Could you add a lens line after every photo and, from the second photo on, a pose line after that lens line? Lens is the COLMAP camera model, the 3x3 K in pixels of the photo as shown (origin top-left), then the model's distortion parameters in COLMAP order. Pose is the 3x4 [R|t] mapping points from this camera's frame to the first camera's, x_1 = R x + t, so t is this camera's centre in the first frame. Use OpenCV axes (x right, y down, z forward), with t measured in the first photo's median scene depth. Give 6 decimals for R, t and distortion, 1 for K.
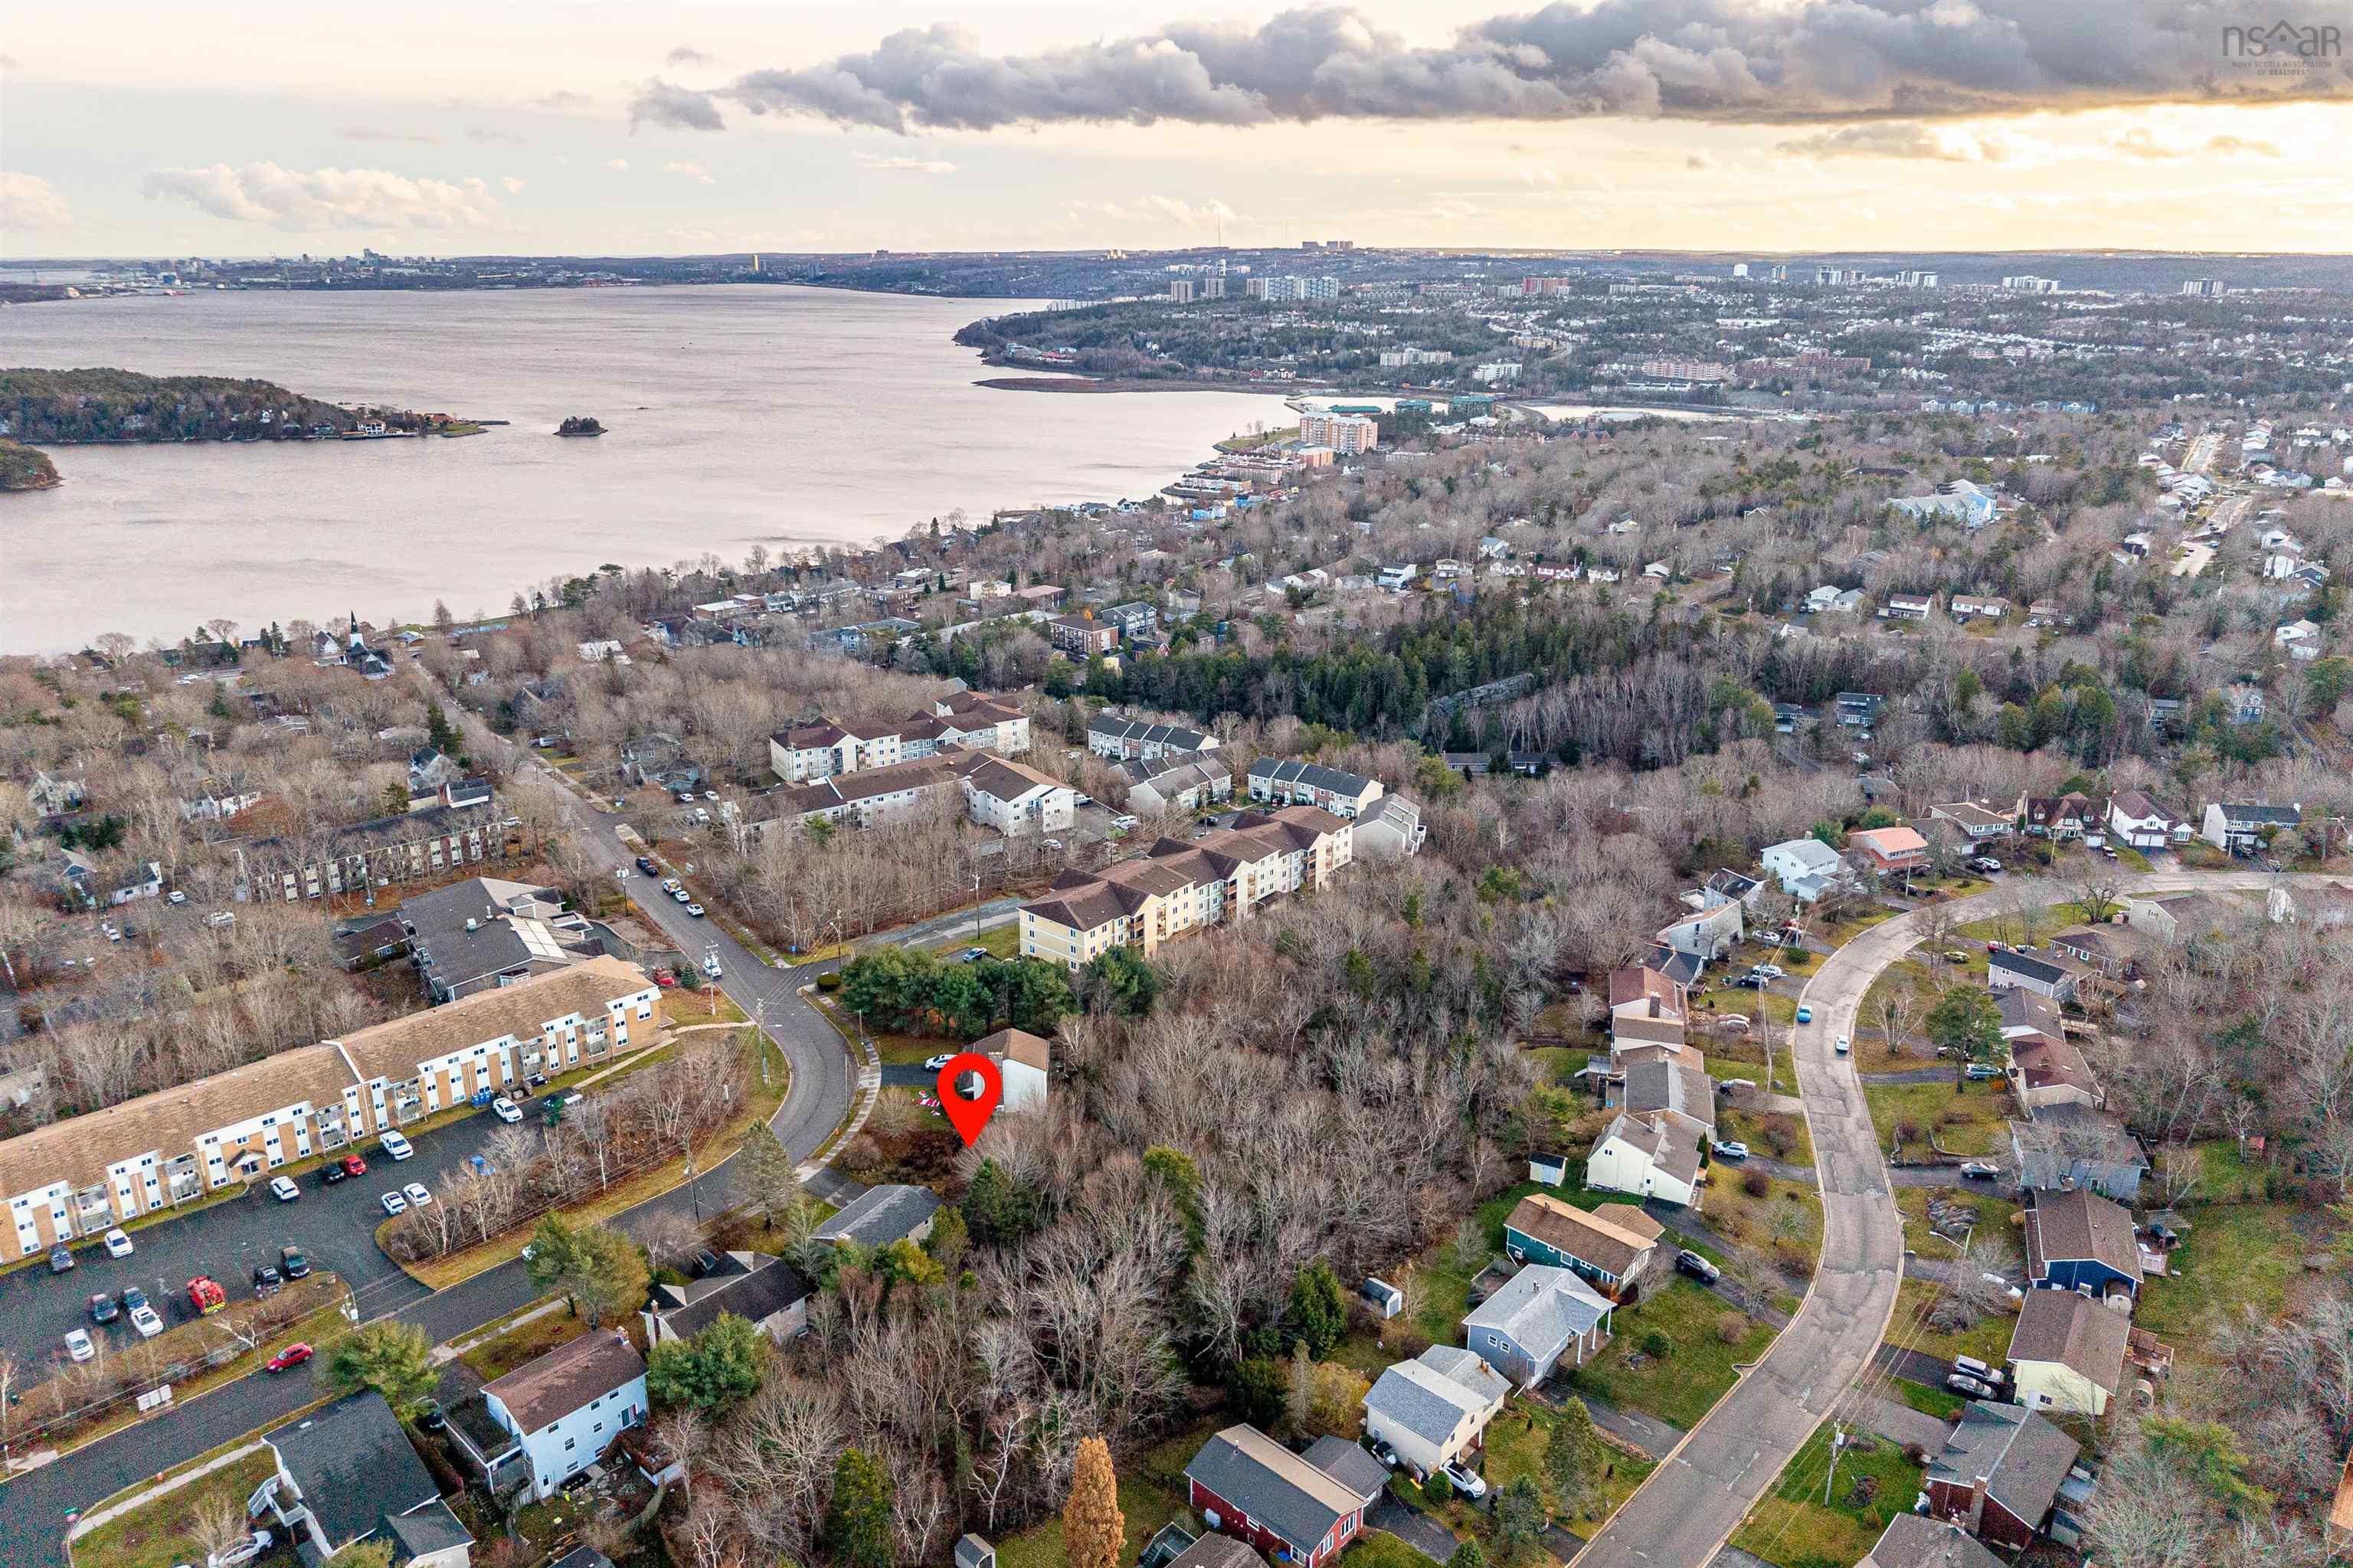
lens RADIAL K [[1587.3, 0, 1177.8], [0, 1587.3, 744.5], [0, 0, 1]] dist [0.037446, -0.053057]
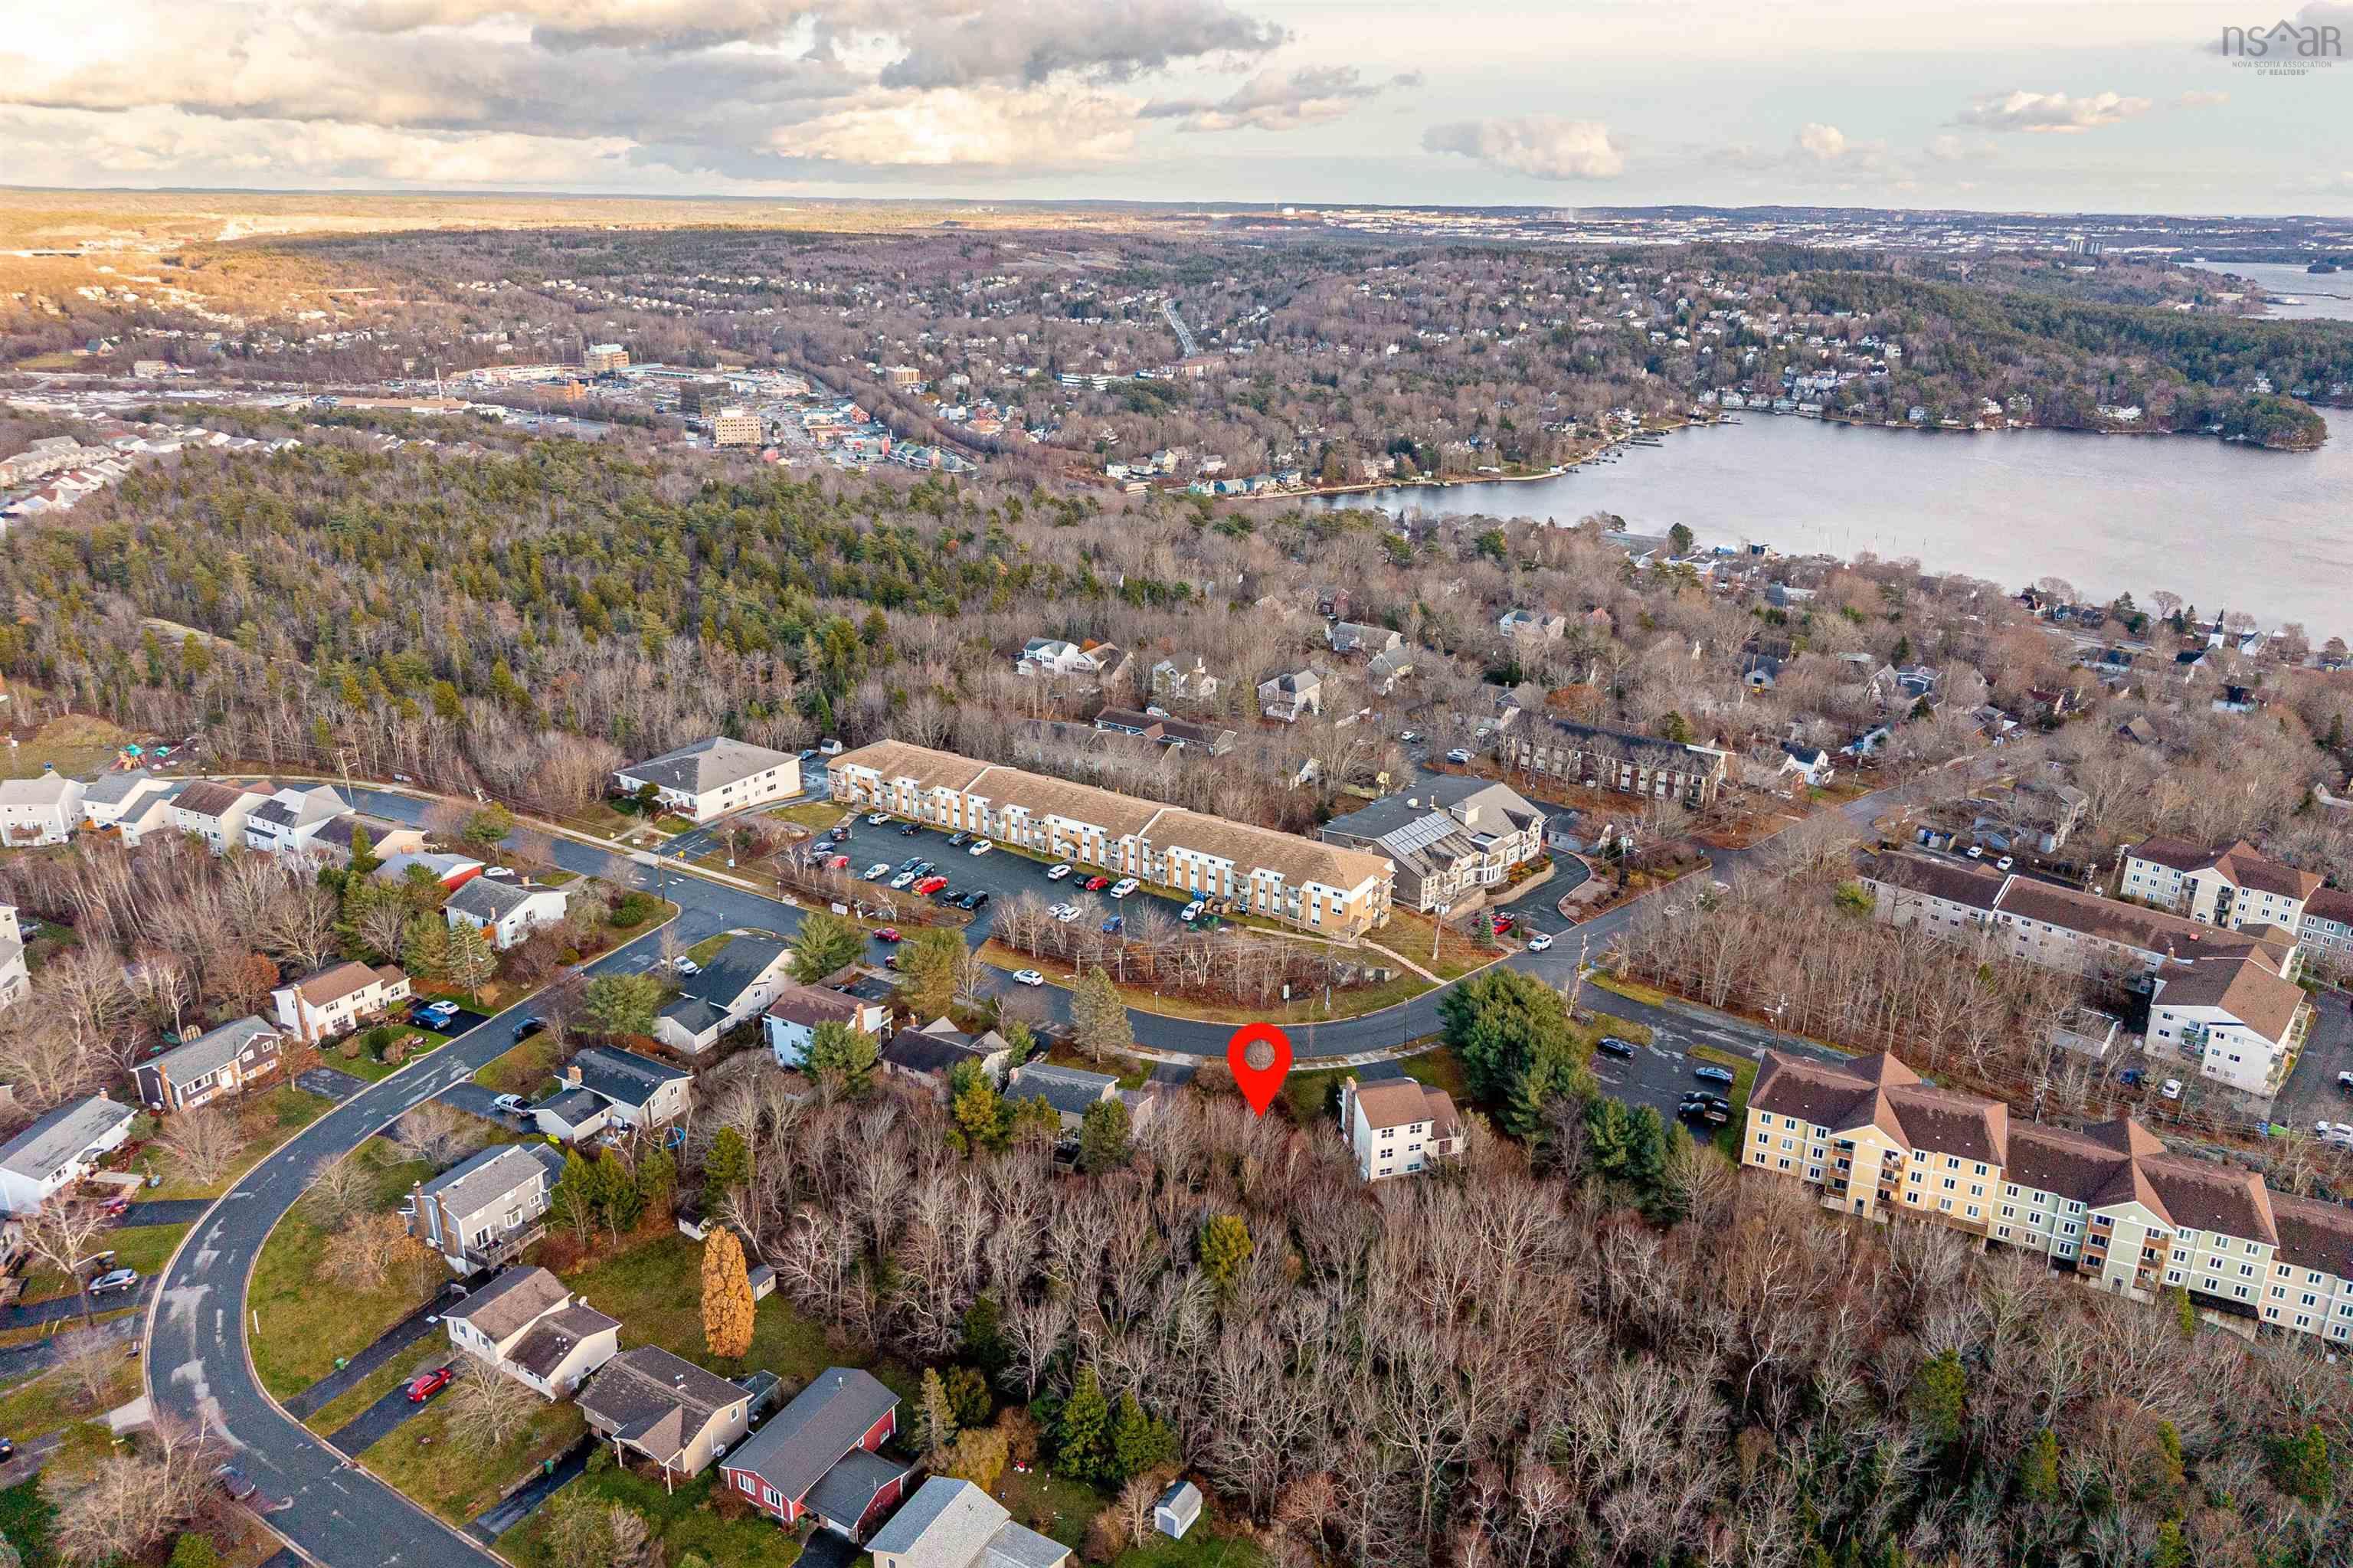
lens RADIAL K [[1588.3, 0, 1167.1], [0, 1588.3, 730.1], [0, 0, 1]] dist [0.109695, -0.217291]
pose [[0.208220, 0.305035, -0.929300, 0.101897], [-0.292937, 0.925959, 0.238302, -0.028157], [0.933184, 0.222607, 0.282159, 0.092499]]
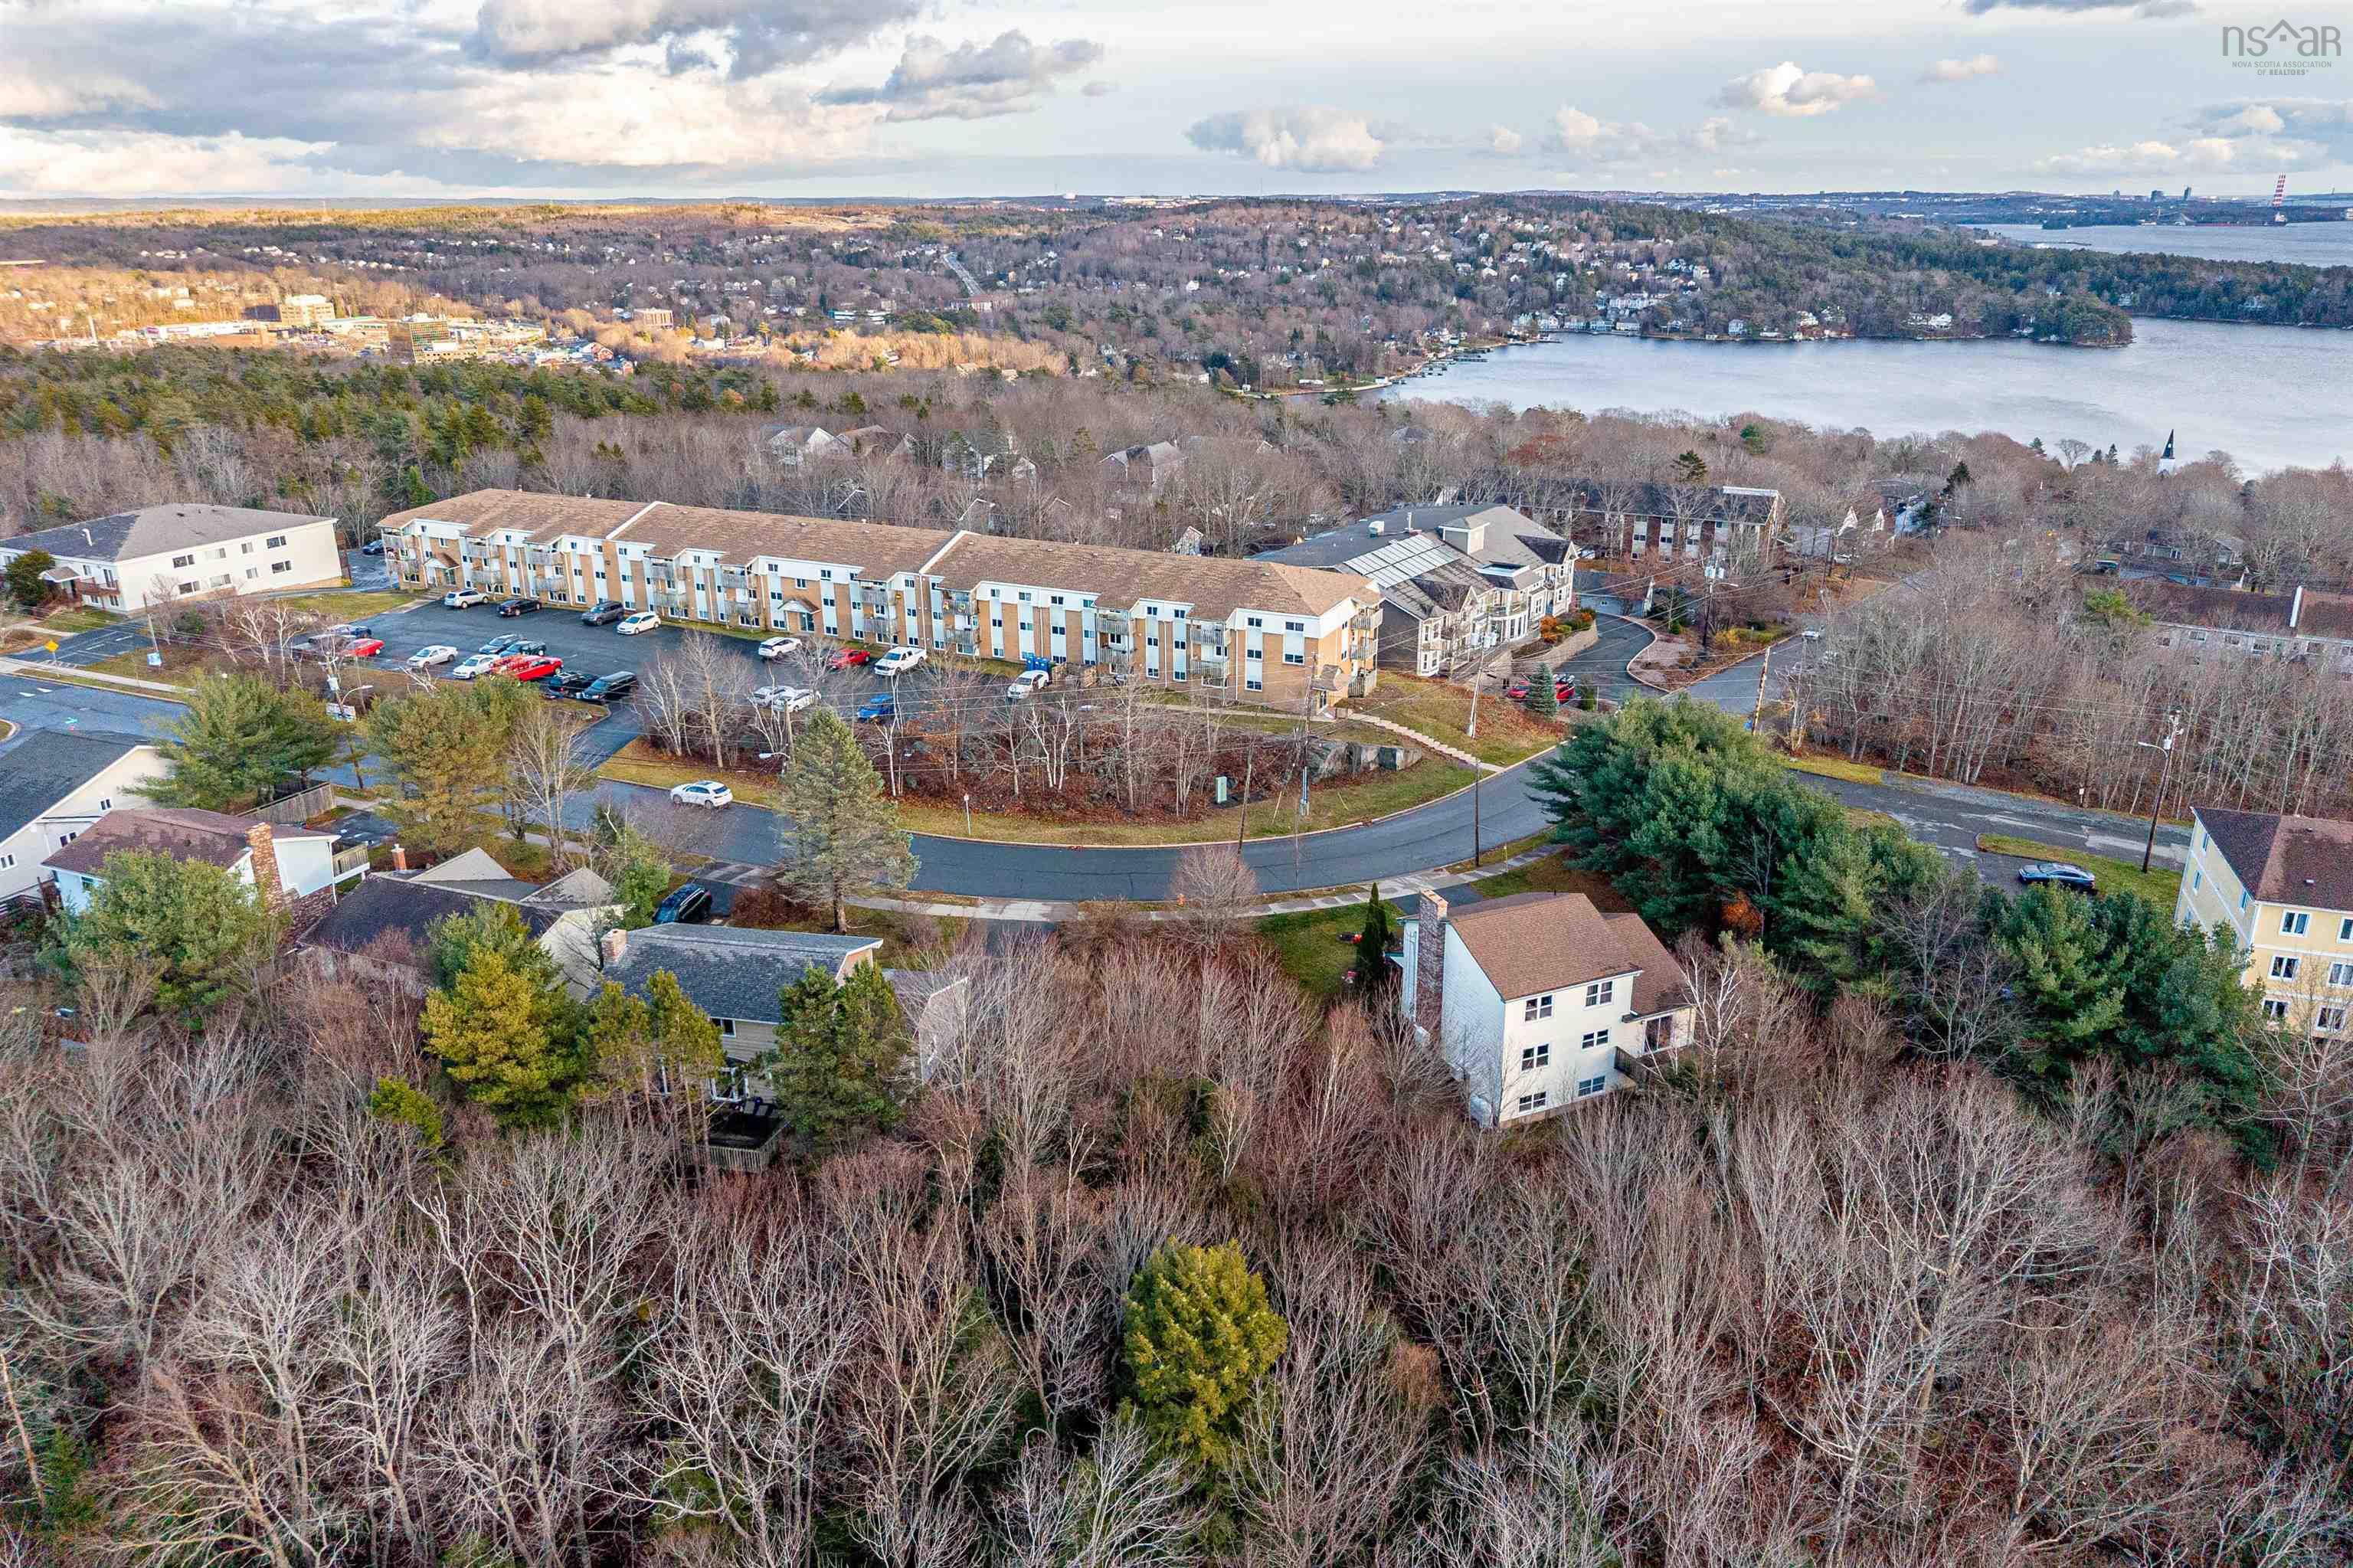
lens RADIAL K [[1587.3, 0, 1177.8], [0, 1587.3, 744.5], [0, 0, 1]] dist [0.037446, -0.053057]
pose [[0.340161, 0.297010, -0.892231, 0.030891], [-0.272146, 0.939301, 0.208924, 0.014682], [0.900126, 0.171749, 0.400344, 0.121274]]
